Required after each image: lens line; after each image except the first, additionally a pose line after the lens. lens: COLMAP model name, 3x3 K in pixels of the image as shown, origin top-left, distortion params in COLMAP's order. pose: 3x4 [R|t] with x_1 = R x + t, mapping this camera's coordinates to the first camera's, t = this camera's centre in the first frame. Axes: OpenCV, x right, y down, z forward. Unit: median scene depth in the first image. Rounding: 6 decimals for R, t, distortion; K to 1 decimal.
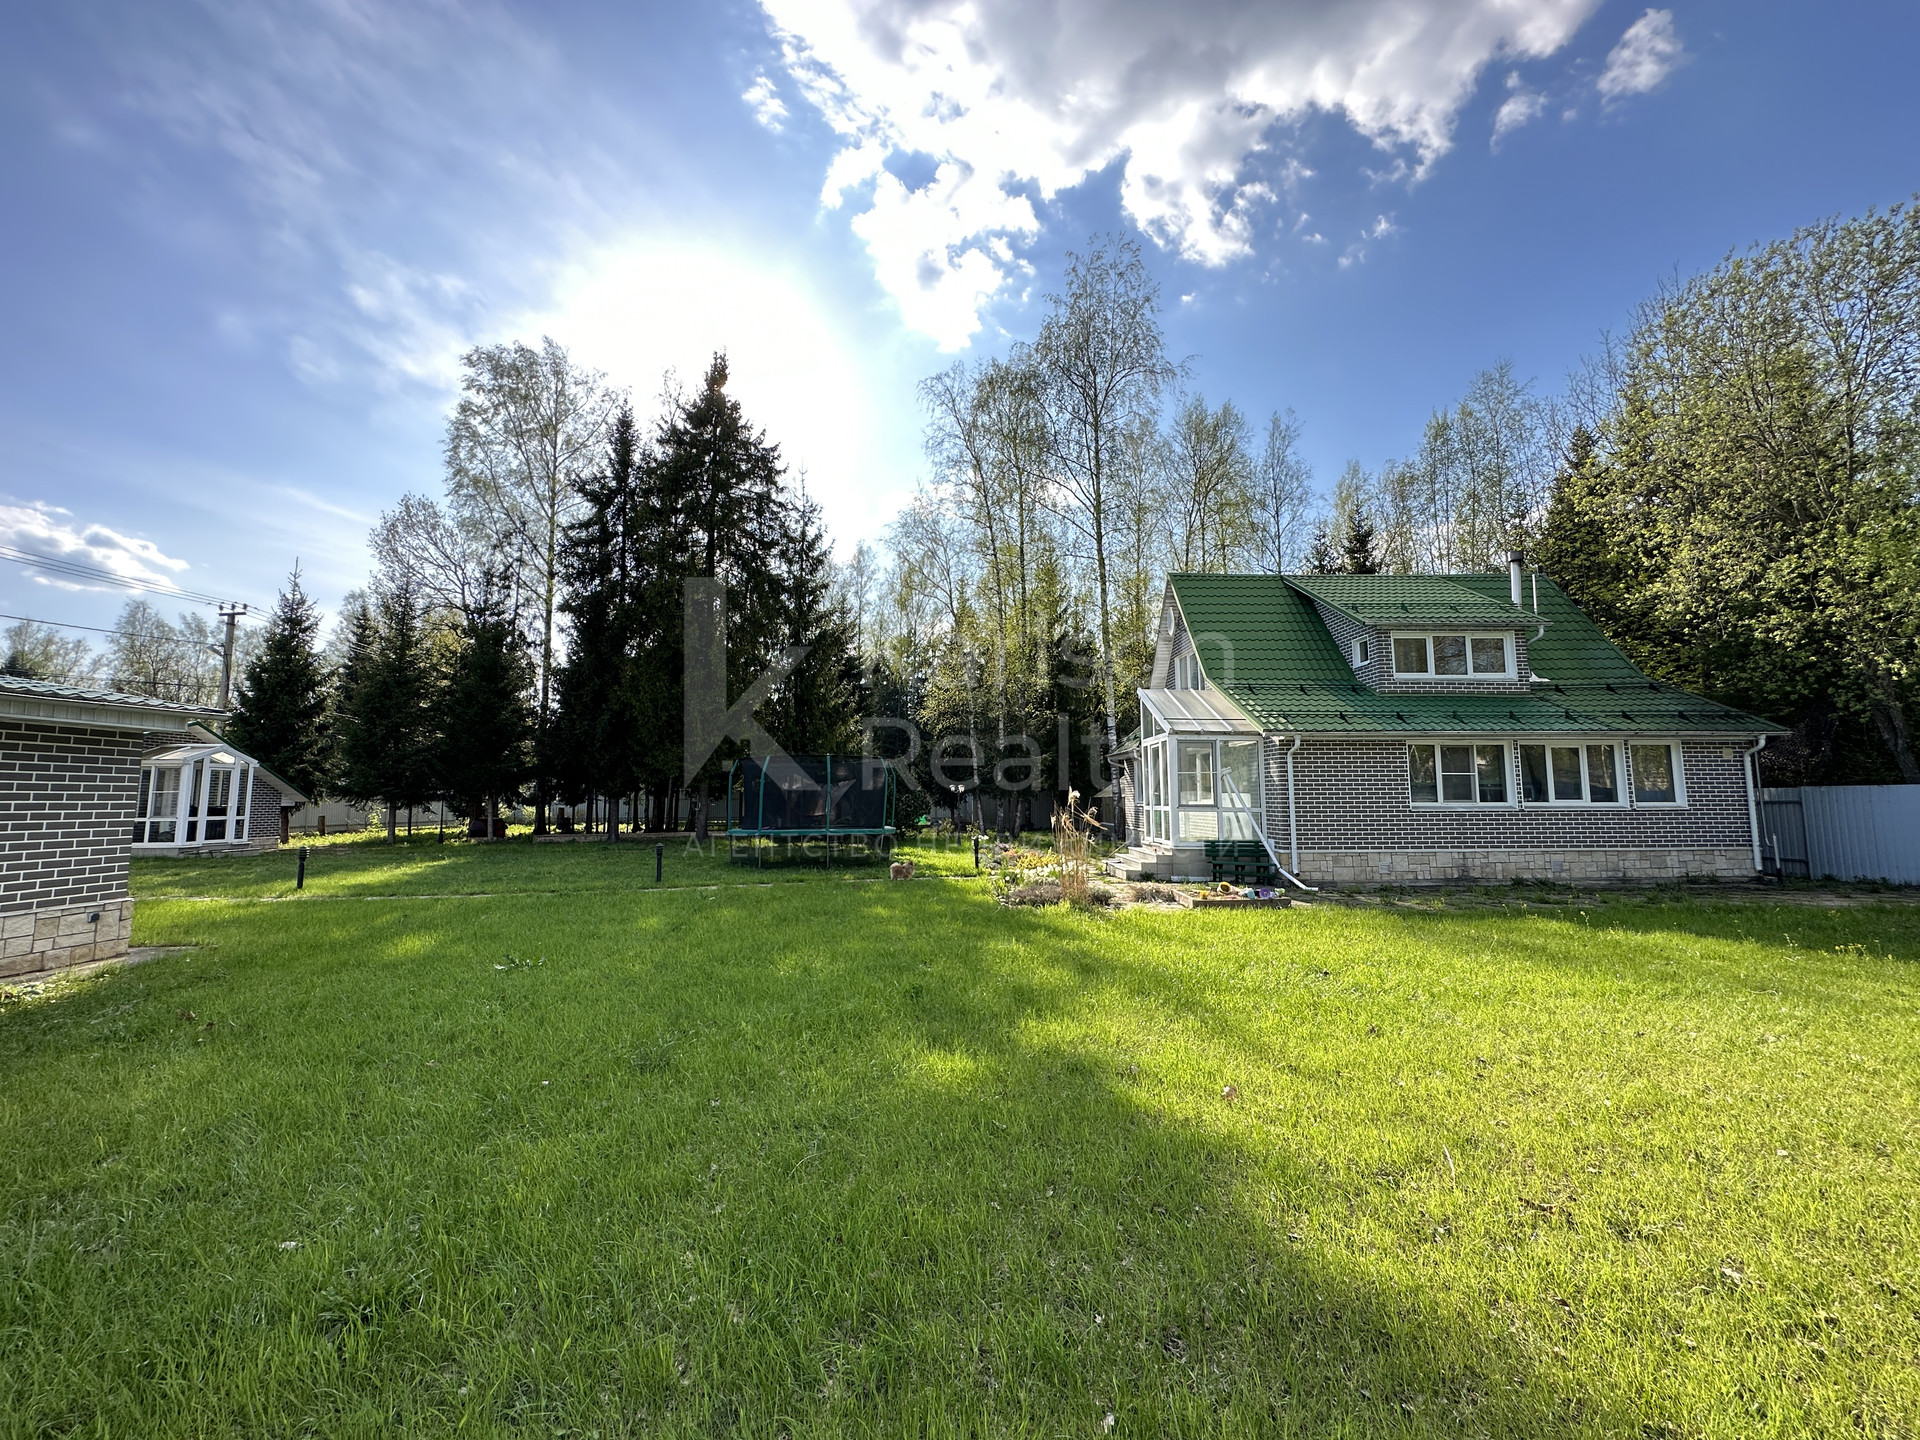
lens RADIAL K [[765.9, 0, 957.9], [0, 765.9, 721.4], [0, 0, 1]] dist [0.000112, 0.000289]
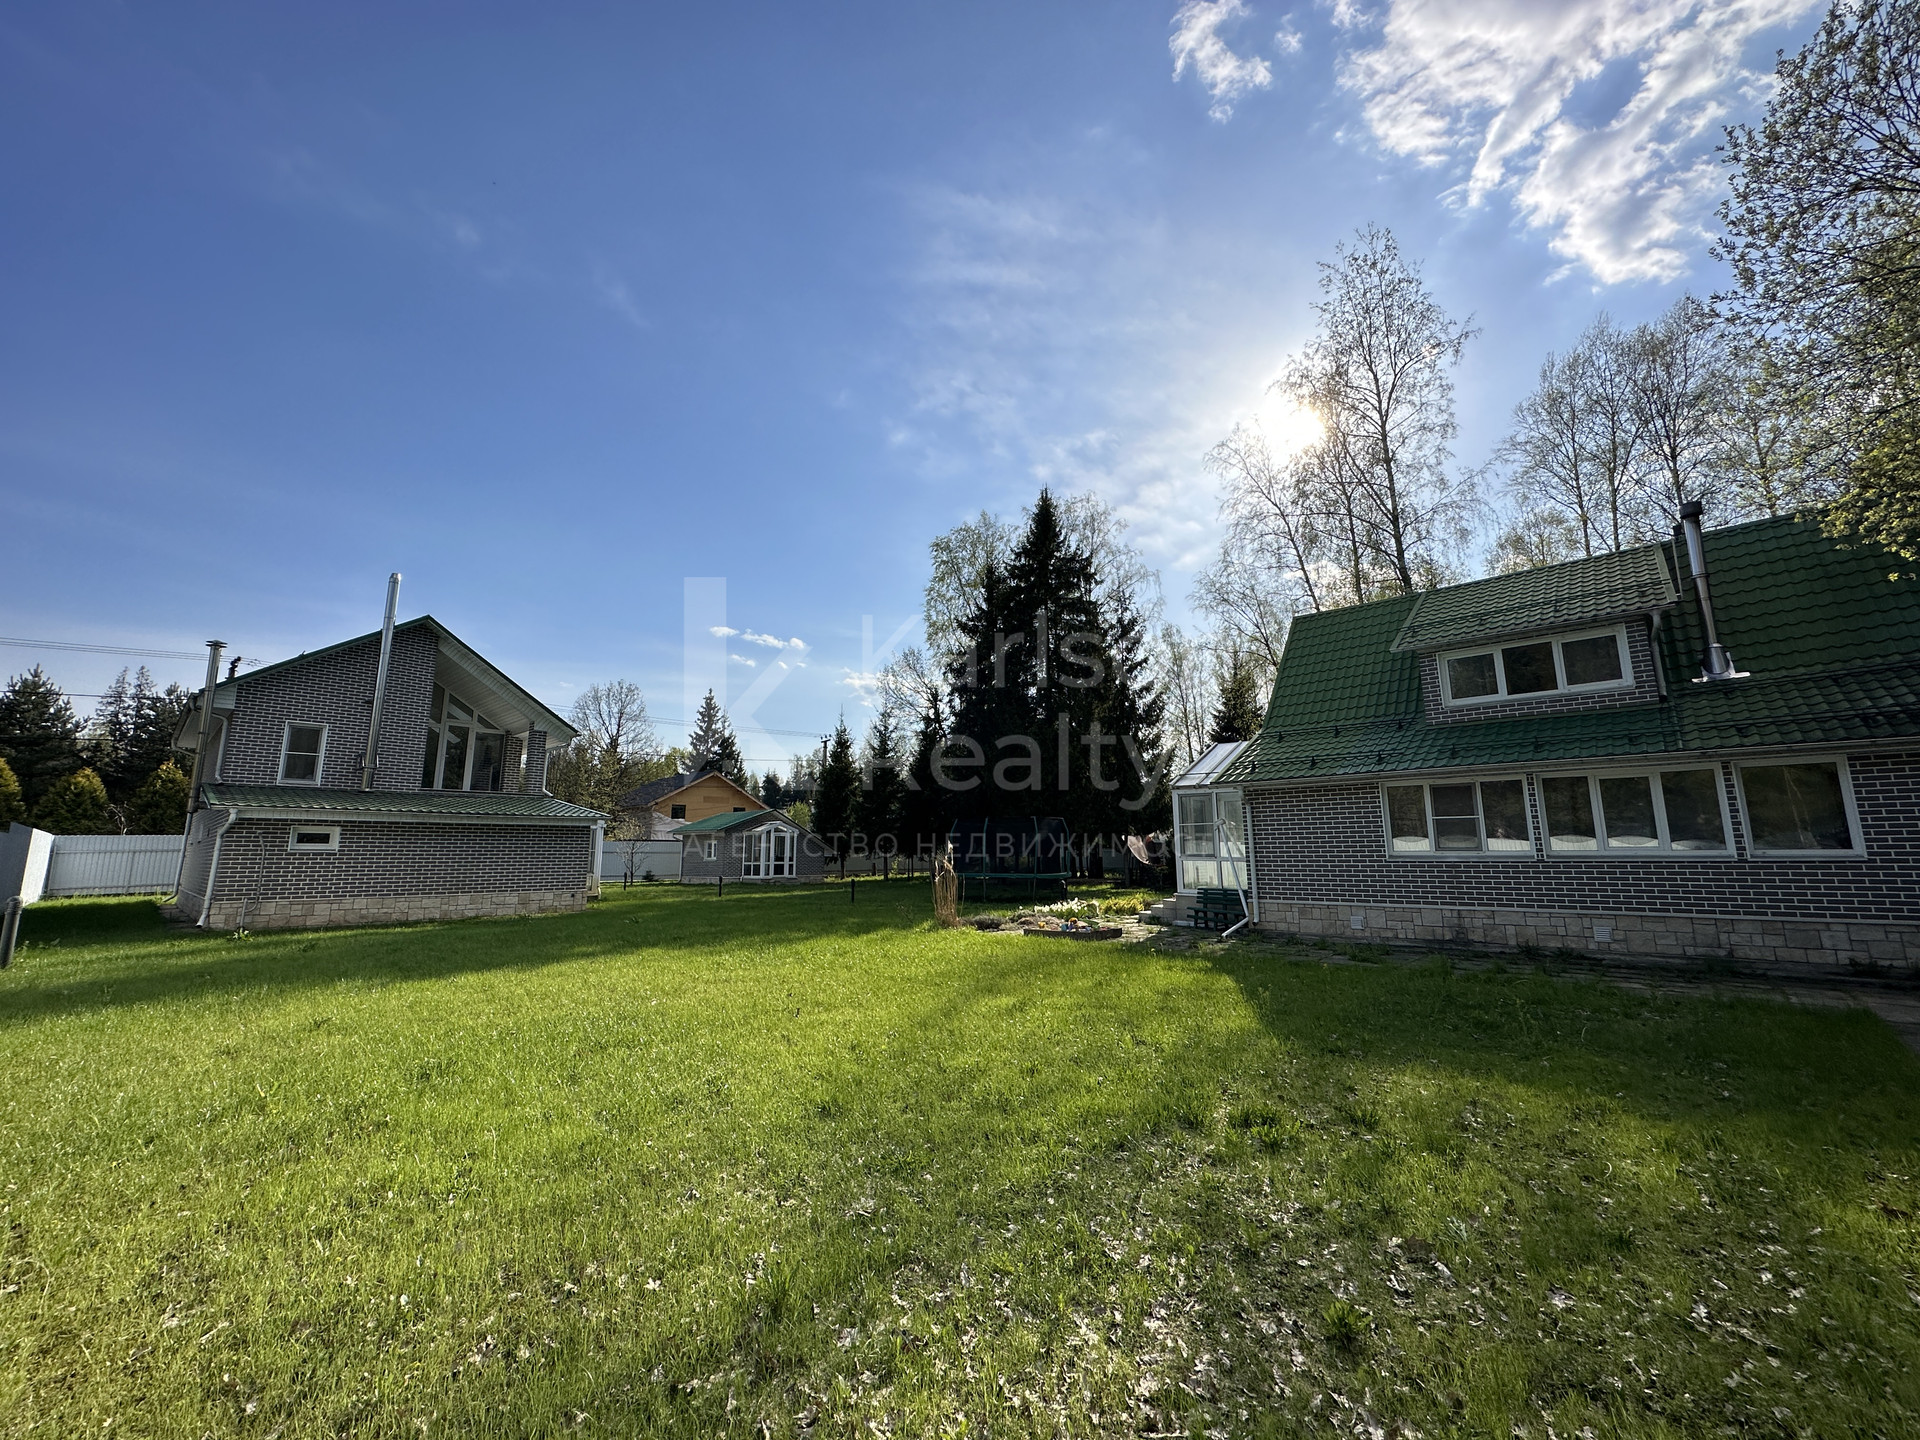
lens RADIAL K [[765.9, 0, 957.9], [0, 765.9, 721.4], [0, 0, 1]] dist [0.000112, 0.000289]
pose [[0.714873, -0.120068, -0.688869, 0.773094], [0.071155, 0.992525, -0.099153, 0.006809], [0.695625, 0.021865, 0.718073, -0.002666]]
